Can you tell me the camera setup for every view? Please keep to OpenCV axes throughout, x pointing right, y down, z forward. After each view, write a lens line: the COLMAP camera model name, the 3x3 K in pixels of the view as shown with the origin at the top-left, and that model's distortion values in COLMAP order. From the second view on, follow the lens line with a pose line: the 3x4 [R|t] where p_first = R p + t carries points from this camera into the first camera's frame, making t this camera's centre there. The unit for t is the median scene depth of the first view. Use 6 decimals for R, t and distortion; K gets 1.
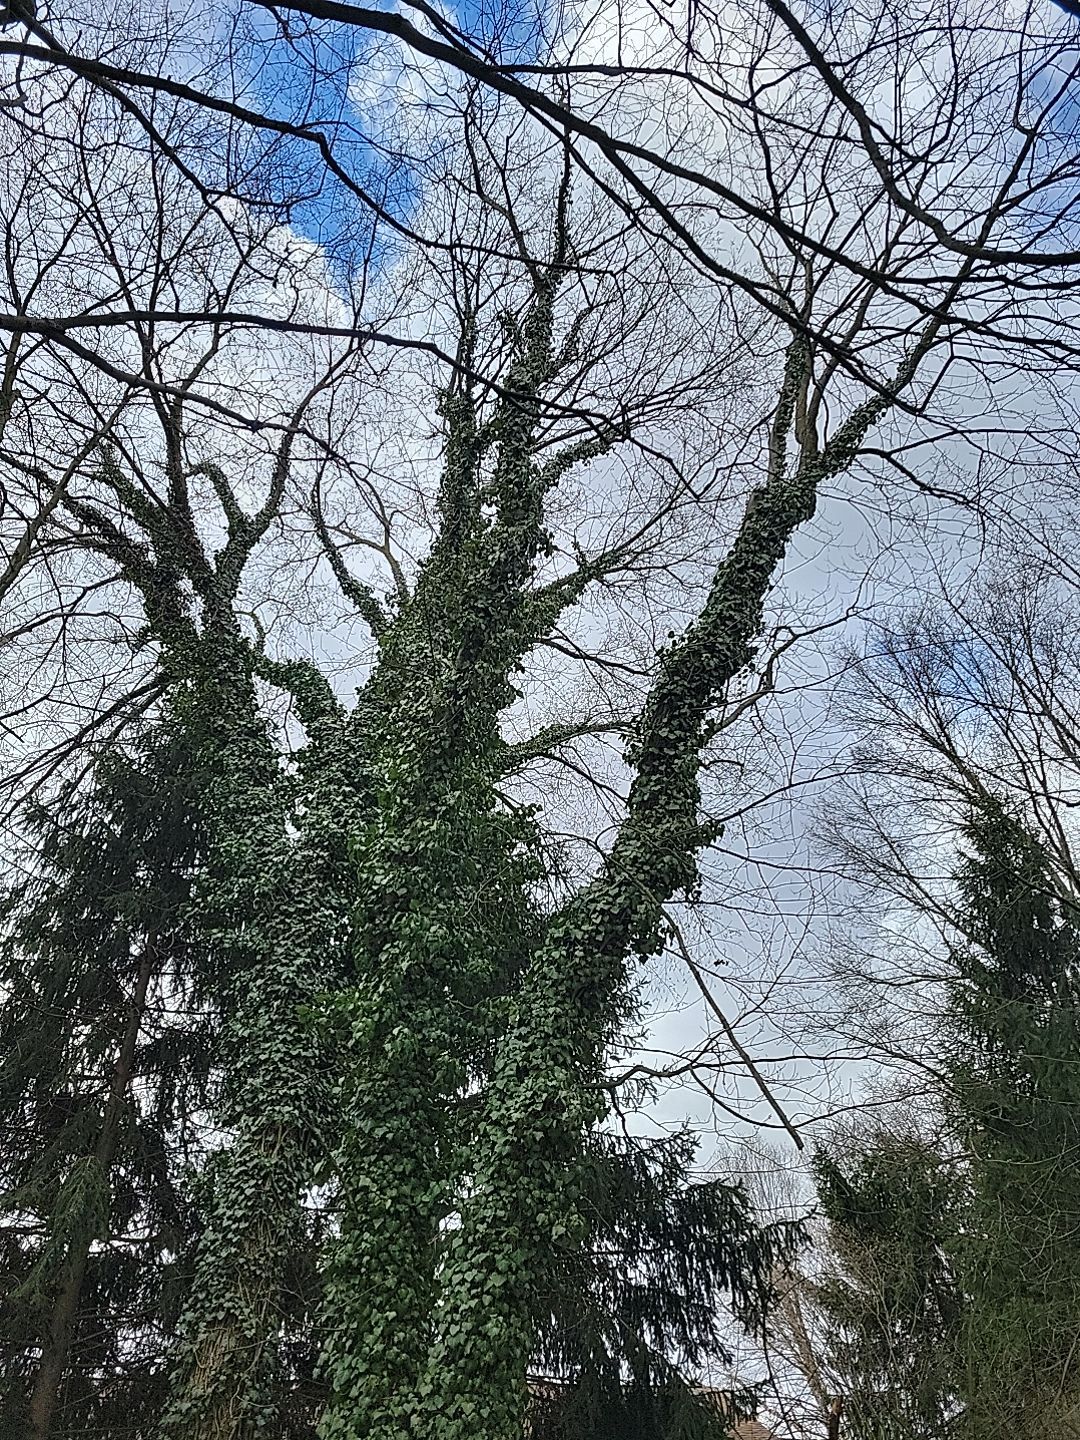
lens RADIAL K [[1071.0, 0, 533.4], [0, 1071.0, 713.3], [0, 0, 1]] dist [0.062205, -0.044958]
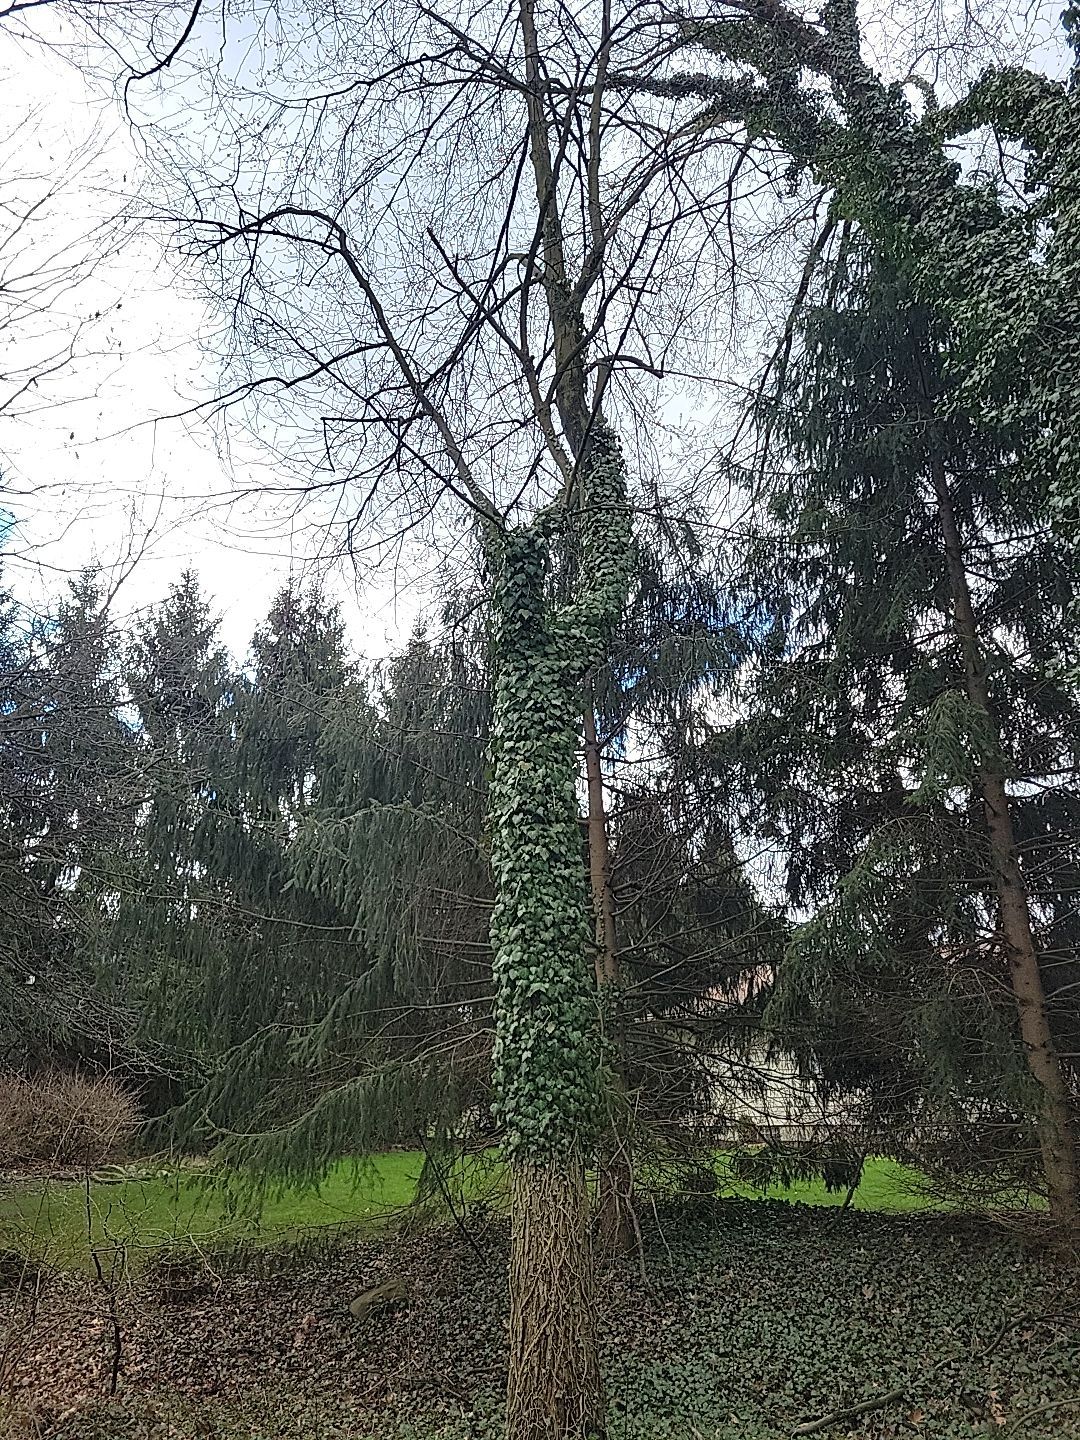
lens RADIAL K [[1075.7, 0, 542.7], [0, 1075.7, 735.7], [0, 0, 1]] dist [0.071938, -0.052145]
pose [[0.665322, -0.260581, -0.699603, -0.012325], [0.482860, 0.864907, 0.137048, 0.181923], [0.569379, -0.428991, 0.701266, 0.194237]]
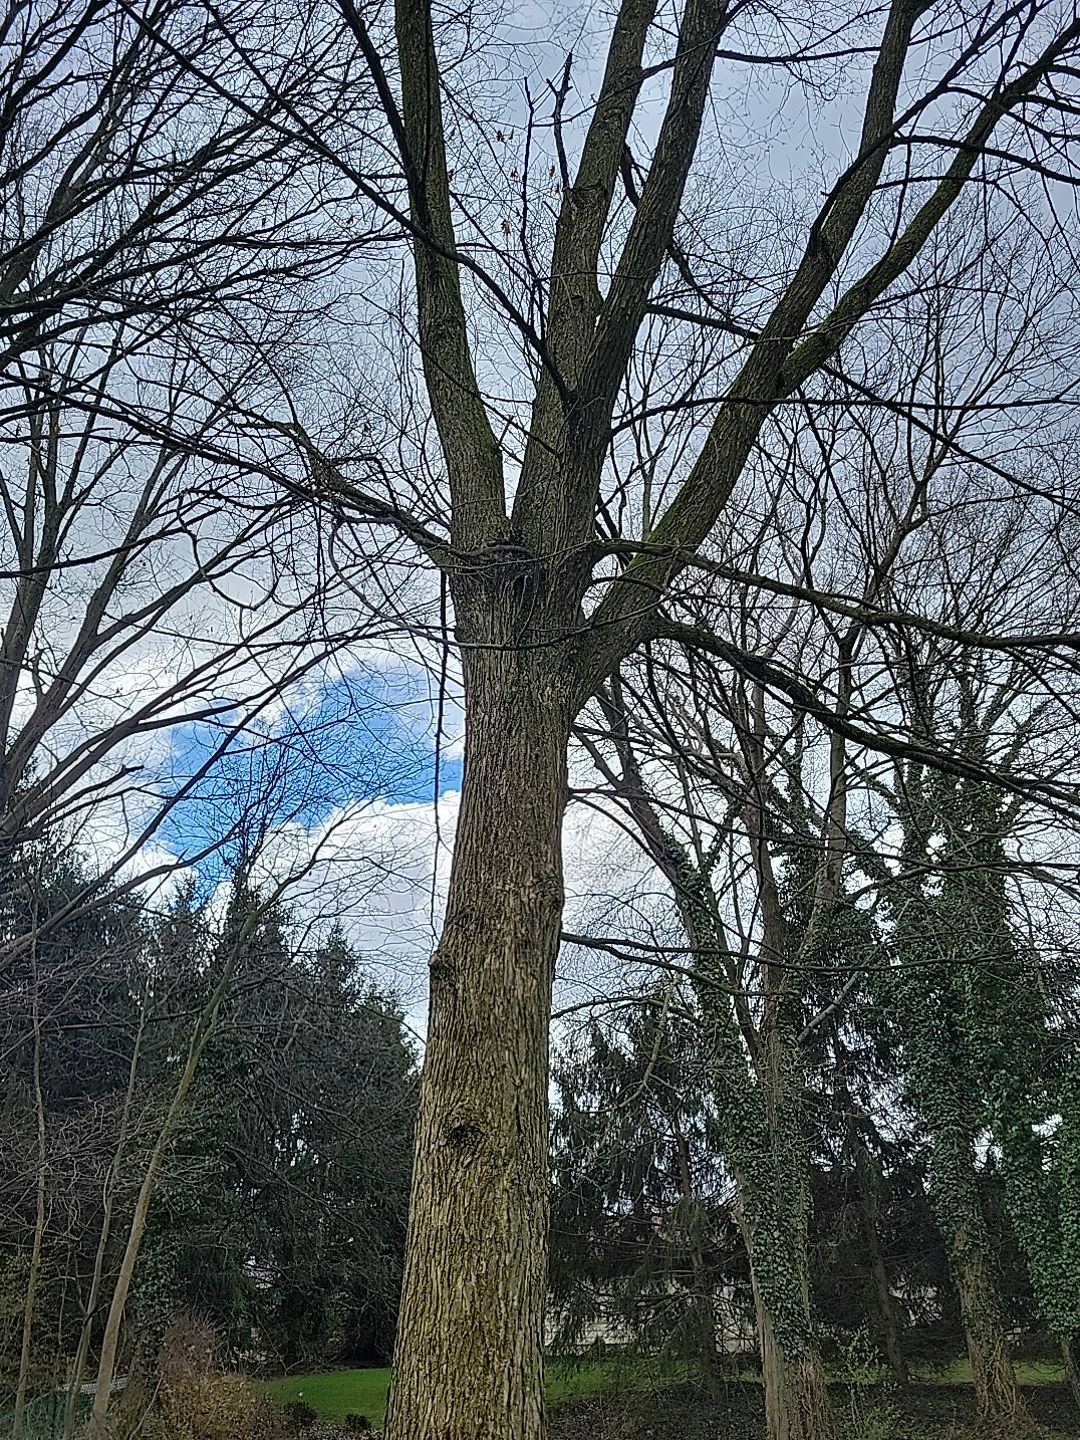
lens RADIAL K [[1067.6, 0, 537.9], [0, 1067.6, 727.4], [0, 0, 1]] dist [0.069654, -0.048062]
pose [[0.884686, -0.246176, -0.395889, 0.108191], [0.311817, 0.943759, 0.109953, -1.010508], [0.346556, -0.220719, 0.911692, -1.258948]]
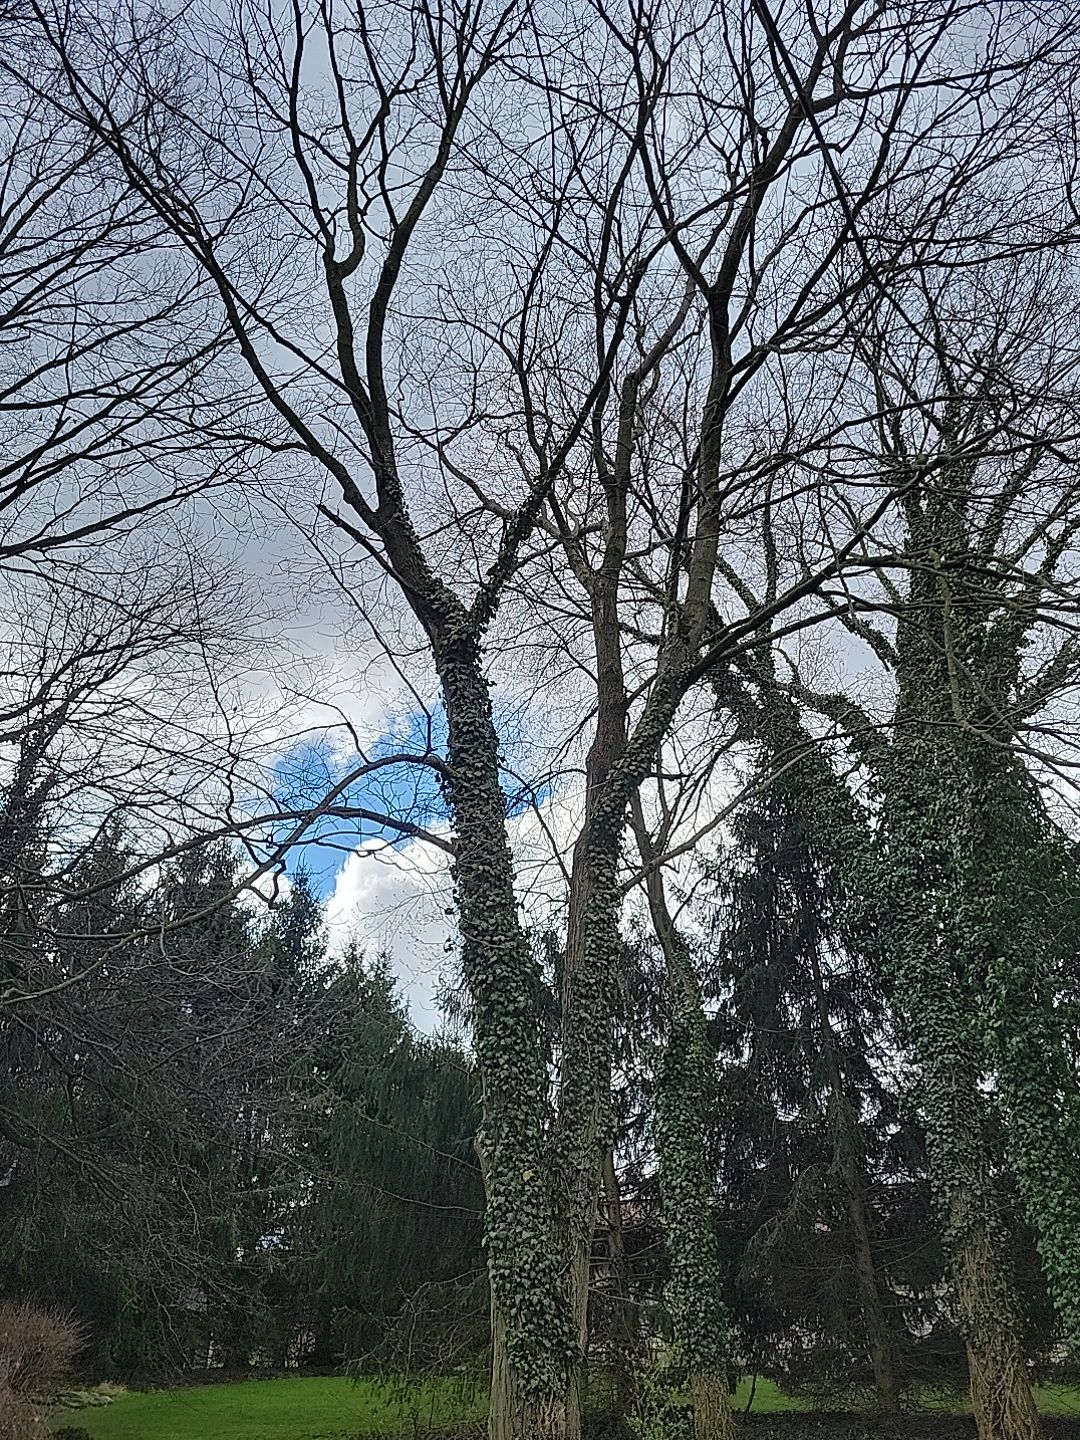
lens RADIAL K [[1067.6, 0, 537.9], [0, 1067.6, 727.4], [0, 0, 1]] dist [0.069654, -0.048062]
pose [[0.841660, -0.273636, -0.465545, 0.143148], [0.349128, 0.933432, 0.082542, -0.461537], [0.411969, -0.232007, 0.881166, -0.578674]]
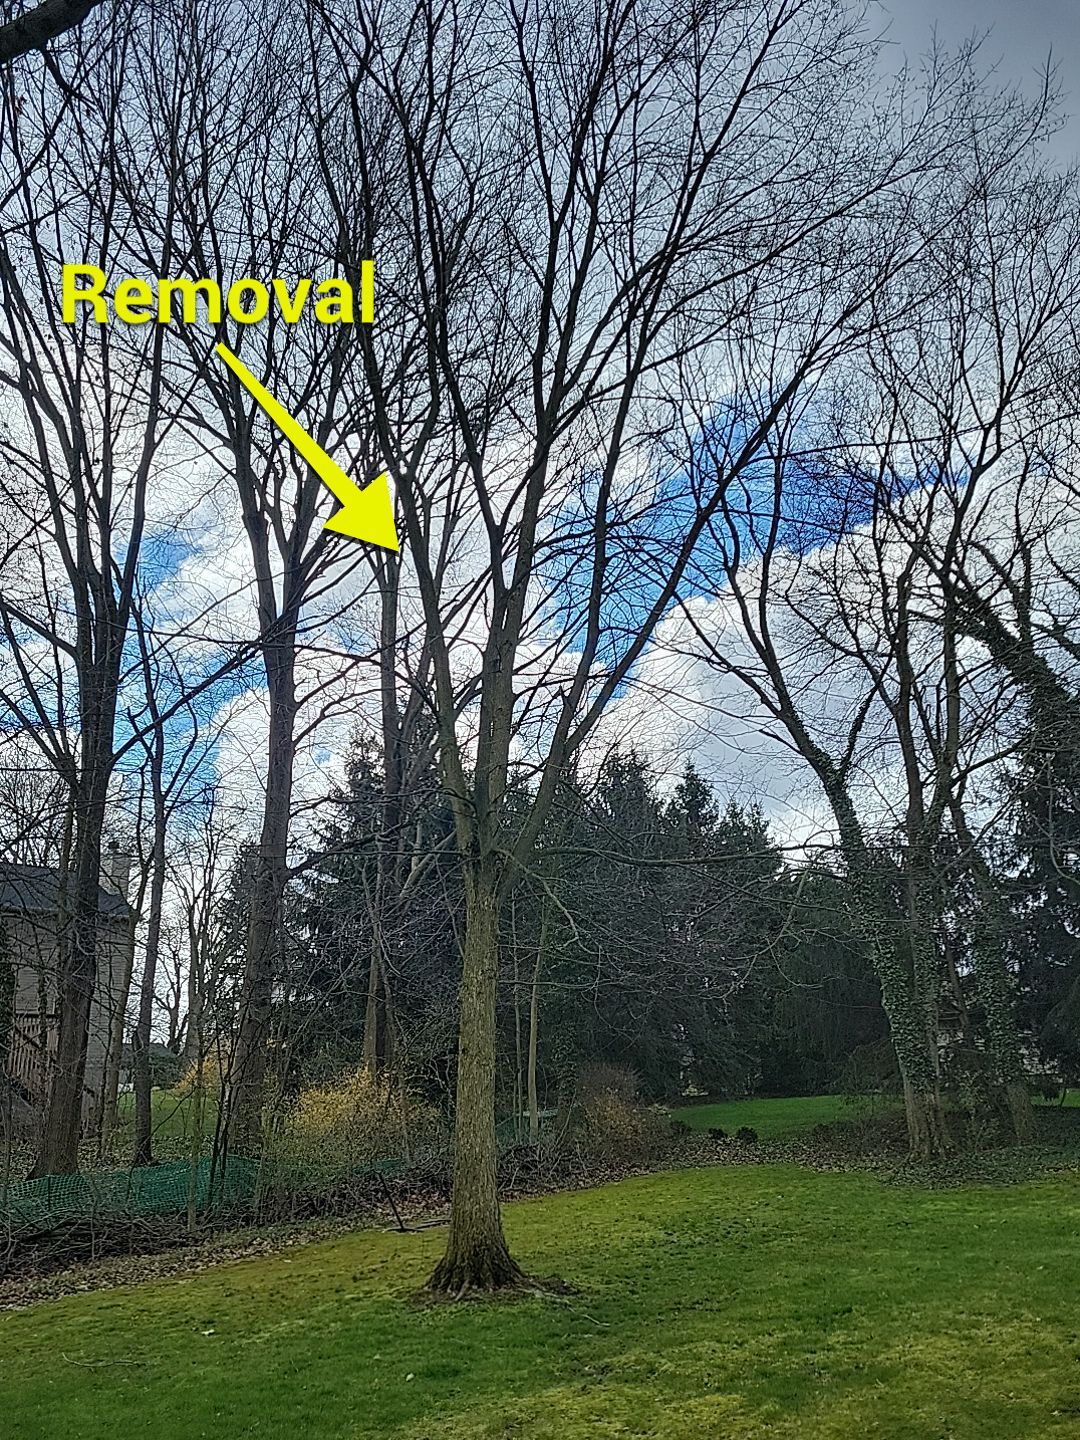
lens RADIAL K [[1067.6, 0, 537.9], [0, 1067.6, 727.4], [0, 0, 1]] dist [0.069654, -0.048062]
pose [[0.617356, -0.282480, -0.734218, 1.058631], [0.535330, 0.834739, 0.128970, -1.333328], [0.576448, -0.472670, 0.666551, -1.647088]]
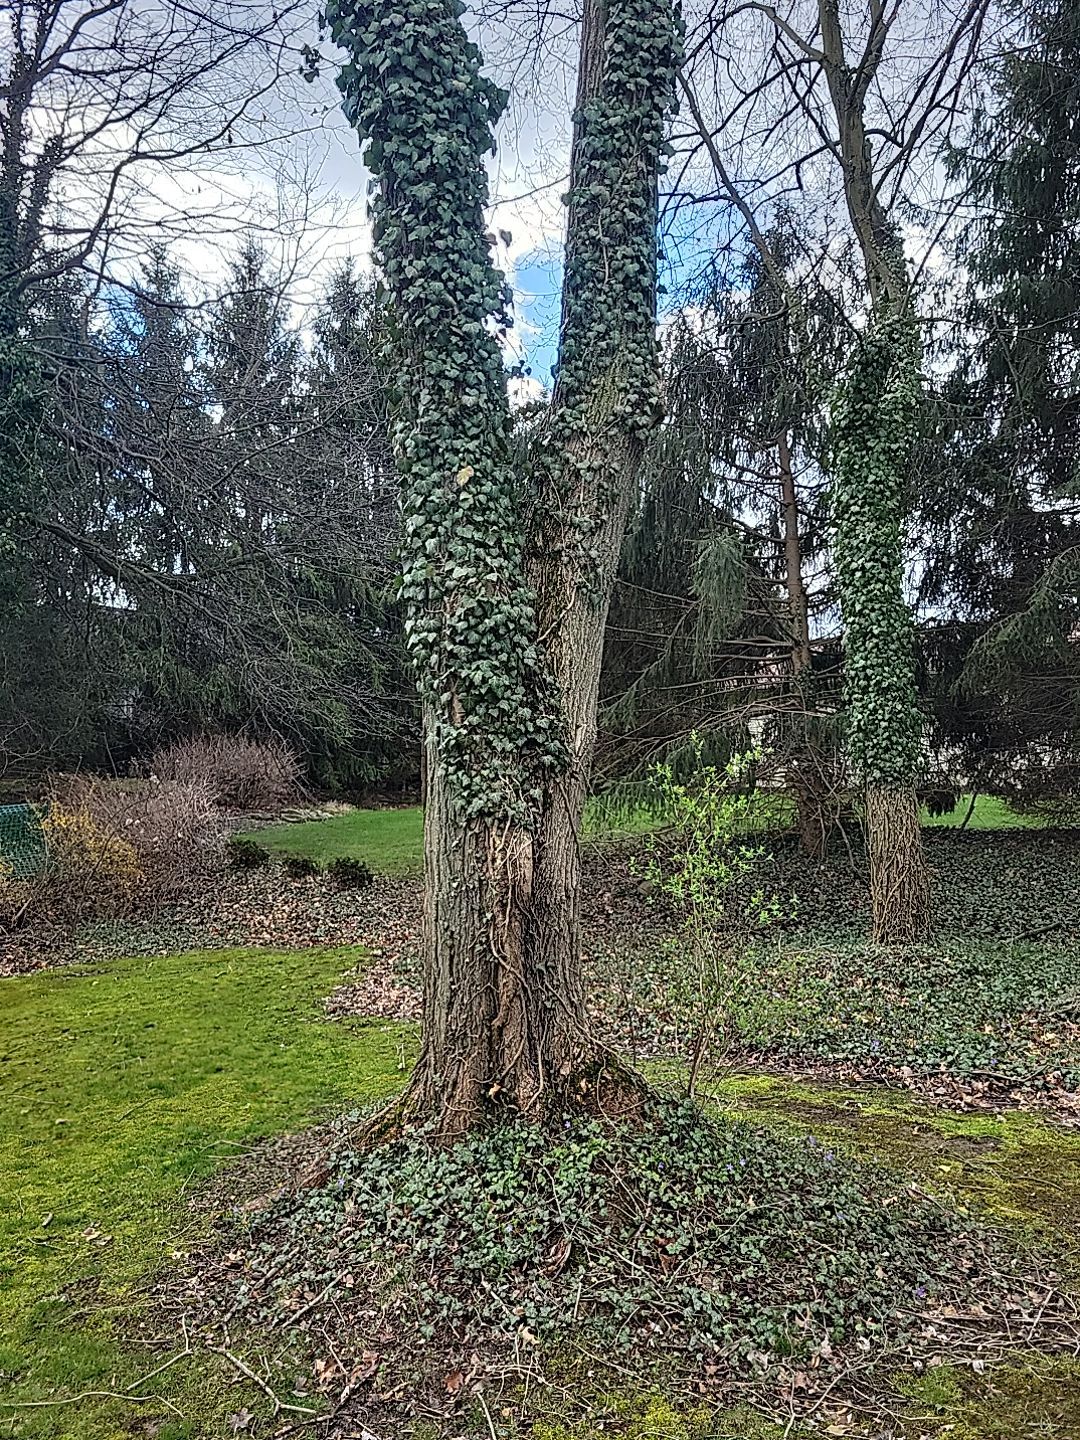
lens RADIAL K [[1067.6, 0, 537.9], [0, 1067.6, 727.4], [0, 0, 1]] dist [0.069654, -0.048062]
pose [[0.690988, -0.048945, -0.721208, -0.029273], [0.473400, 0.784628, 0.400314, -0.125786], [0.546286, -0.618032, 0.565339, -0.191186]]
